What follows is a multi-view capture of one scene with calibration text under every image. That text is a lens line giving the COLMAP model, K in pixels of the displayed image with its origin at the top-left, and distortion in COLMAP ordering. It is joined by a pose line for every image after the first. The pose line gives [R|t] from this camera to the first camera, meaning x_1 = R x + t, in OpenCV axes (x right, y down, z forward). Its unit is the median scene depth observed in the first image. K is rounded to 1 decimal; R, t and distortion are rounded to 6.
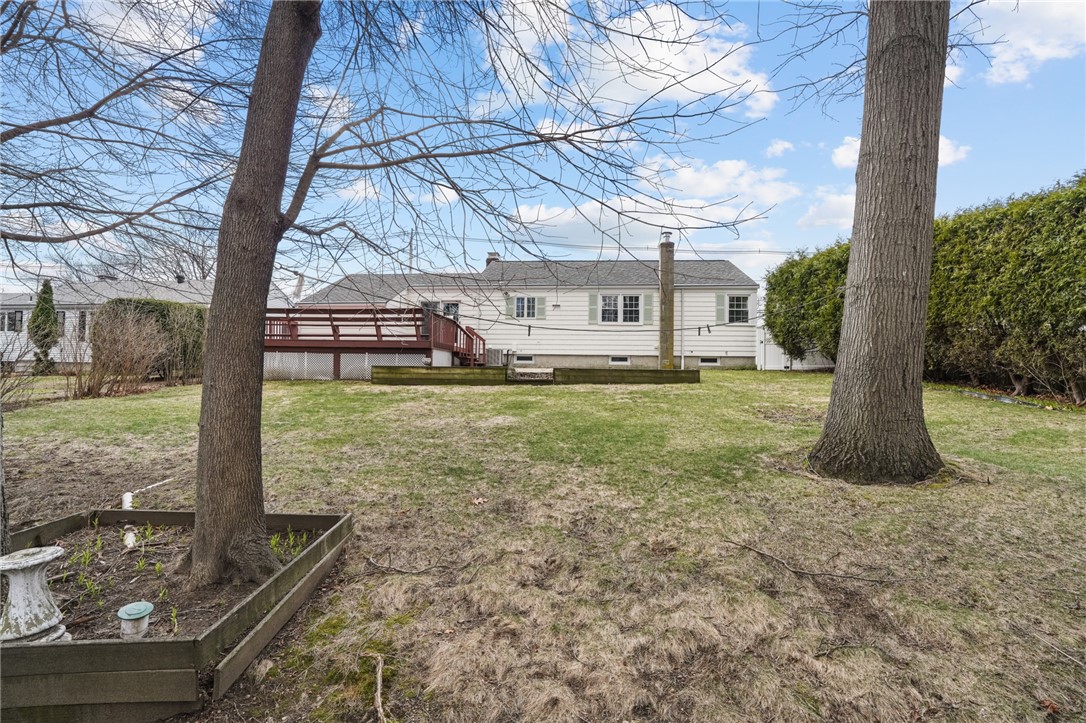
lens RADIAL K [[506.1, 0, 533.2], [0, 506.1, 354.5], [0, 0, 1]] dist [-0.050493, 0.012191]
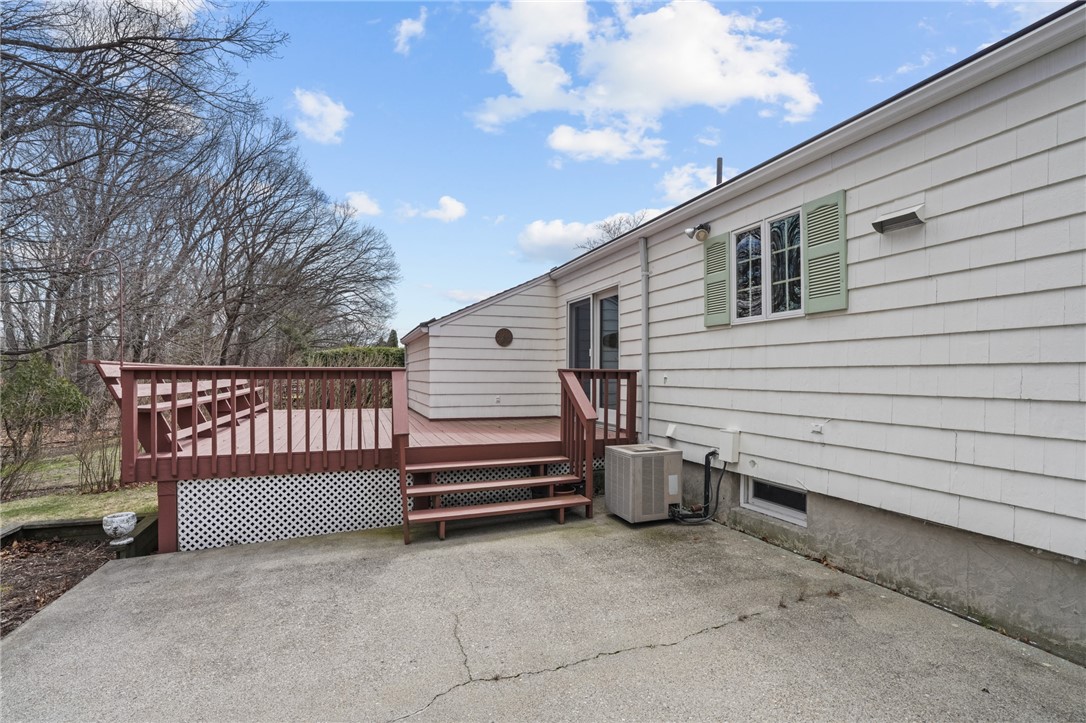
lens RADIAL K [[506.1, 0, 544.2], [0, 506.1, 366.5], [0, 0, 1]] dist [-0.050493, 0.012191]
pose [[0.447588, -0.027849, -0.893806, 0.141921], [0.042634, 0.999043, -0.009778, -0.054118], [0.893223, -0.033730, 0.448347, 0.843547]]
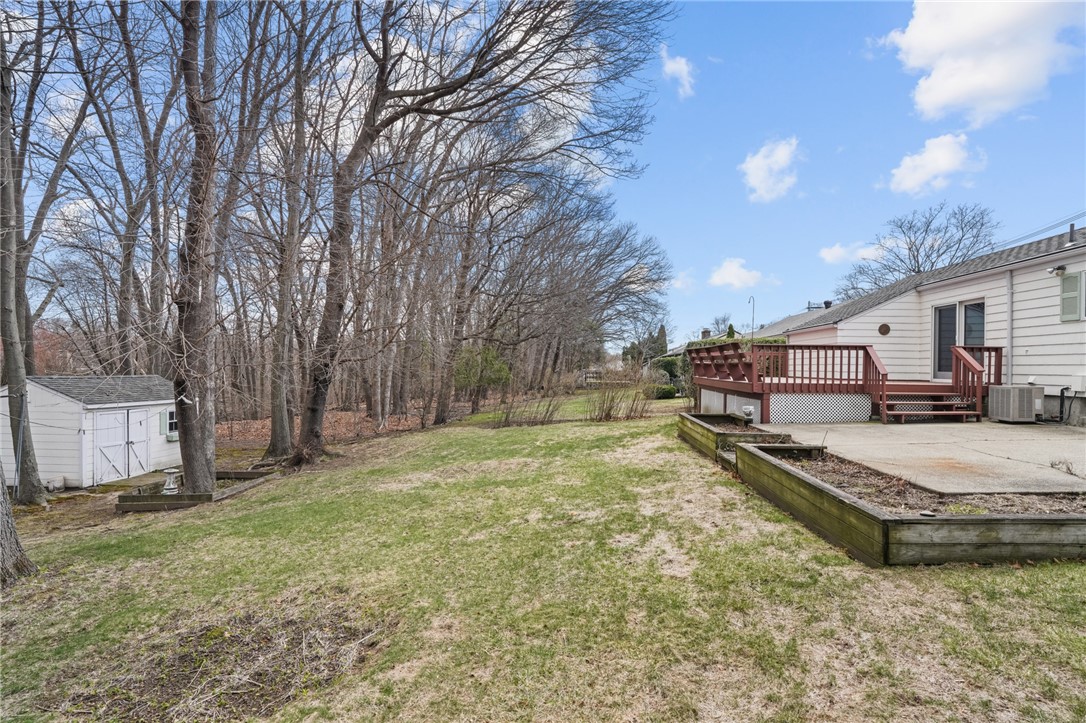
lens RADIAL K [[499.5, 0, 560.5], [0, 499.5, 366.0], [0, 0, 1]] dist [0.001451, 0.001753]
pose [[0.047073, -0.014683, -0.998784, 0.412051], [0.036379, 0.999254, -0.012976, -0.041703], [0.998229, -0.035724, 0.047572, 0.522588]]
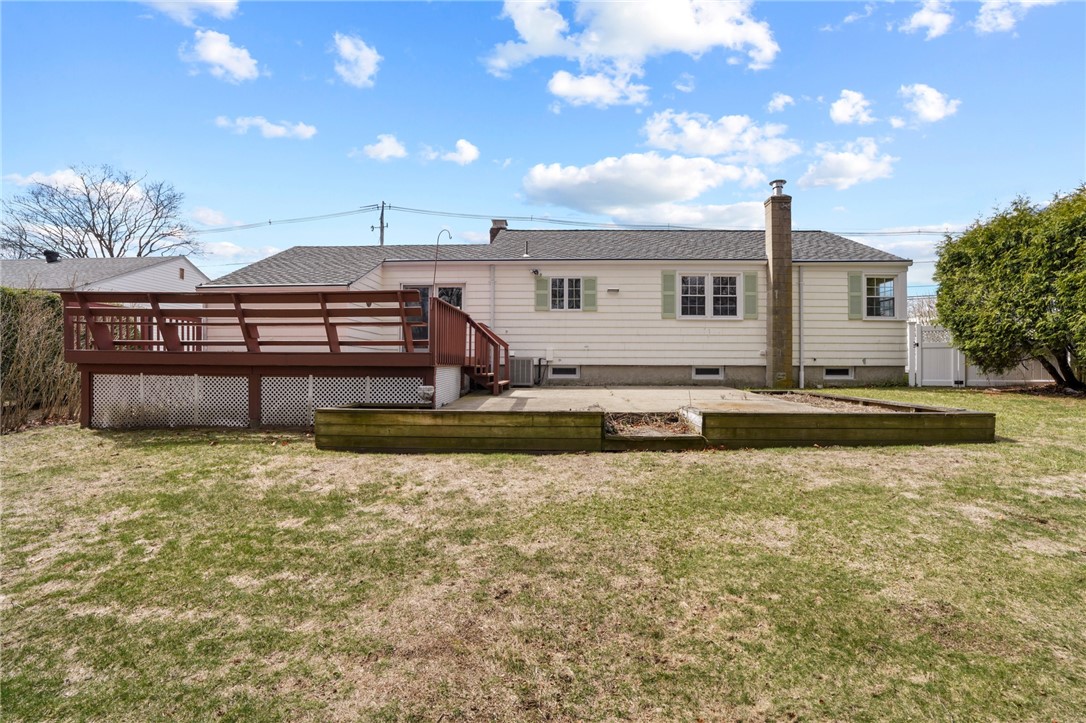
lens RADIAL K [[506.1, 0, 539.8], [0, 506.1, 362.7], [0, 0, 1]] dist [-0.050493, 0.012191]
pose [[0.997698, -0.009859, 0.067091, -0.097497], [0.007813, 0.999499, 0.030683, -0.024593], [-0.067360, -0.030088, 0.997275, 0.357279]]
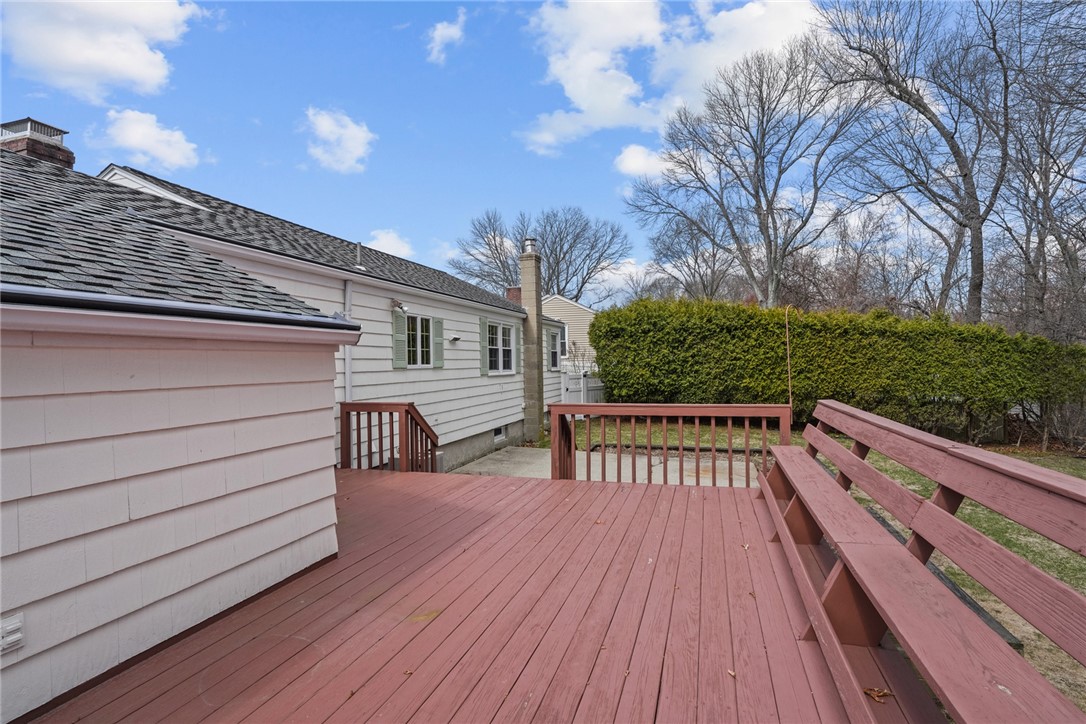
lens RADIAL K [[525.1, 0, 544.4], [0, 525.1, 355.8], [0, 0, 1]] dist [-0.035517, 0.001091]
pose [[0.194946, -0.006173, 0.980795, -0.437620], [-0.023176, 0.999672, 0.010898, -0.091040], [-0.980540, -0.024855, 0.194739, 0.843798]]
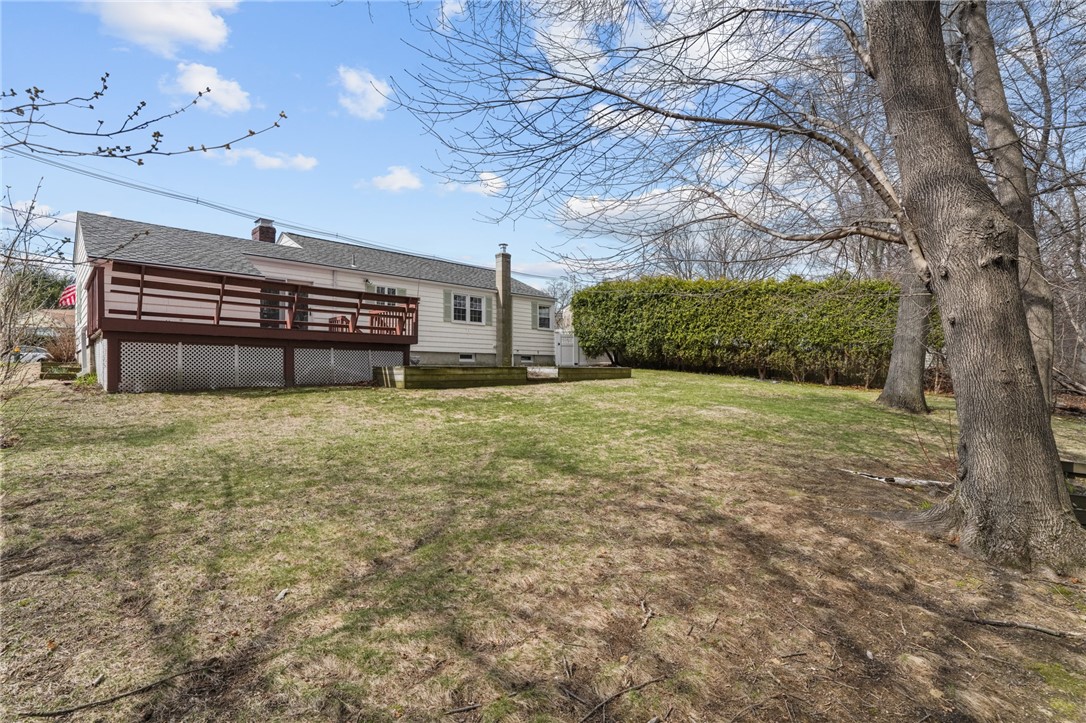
lens RADIAL K [[506.1, 0, 541.8], [0, 506.1, 367.6], [0, 0, 1]] dist [-0.050493, 0.012191]
pose [[0.618012, -0.009983, 0.786105, -0.573446], [-0.023784, 0.999224, 0.031388, -0.004458], [-0.785808, -0.038095, 0.617296, 0.228381]]
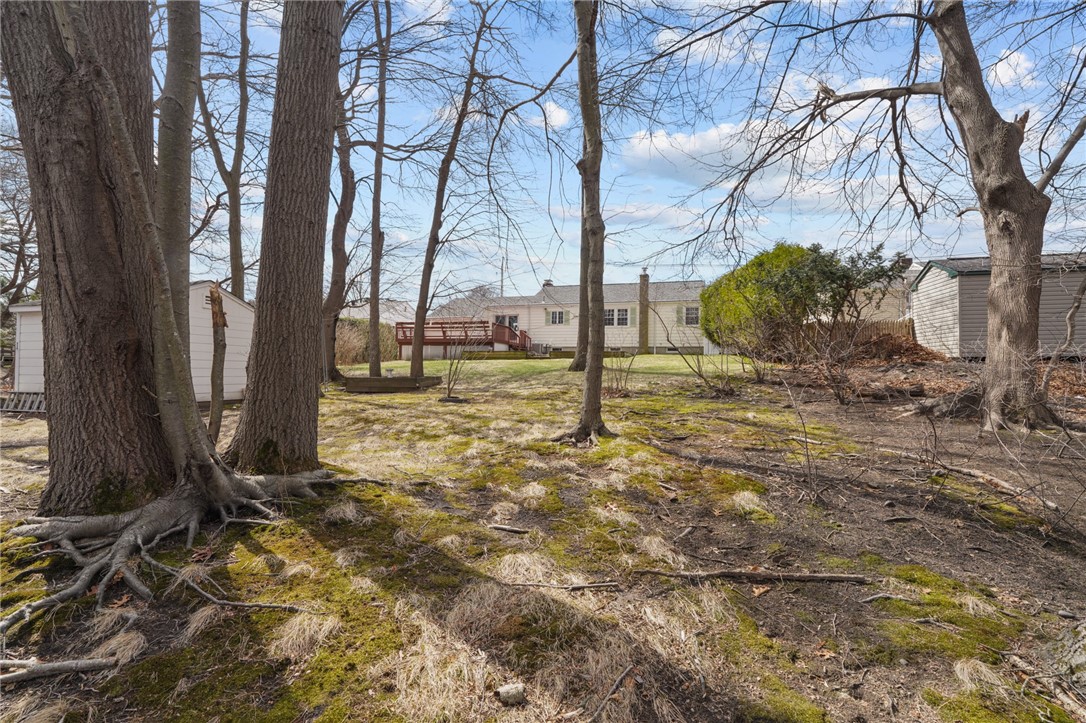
lens RADIAL K [[506.1, 0, 537.2], [0, 506.1, 367.3], [0, 0, 1]] dist [-0.050493, 0.012191]
pose [[0.978151, -0.000852, -0.207893, 0.265993], [0.005210, 0.999778, 0.020413, 0.032874], [0.207829, -0.021050, 0.977939, -0.611160]]
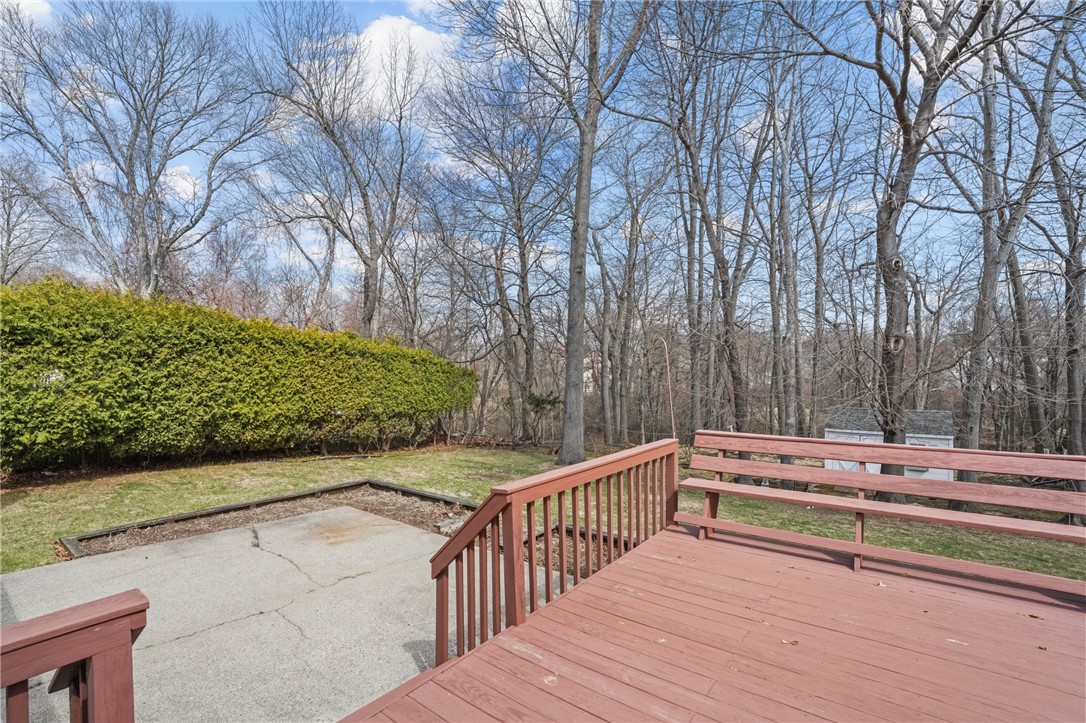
lens RADIAL K [[506.1, 0, 547.0], [0, 506.1, 365.6], [0, 0, 1]] dist [-0.050493, 0.012191]
pose [[-0.842879, -0.006428, 0.538064, -0.240240], [-0.026991, 0.999175, -0.030345, -0.093711], [-0.537425, -0.040100, -0.842358, 1.019553]]
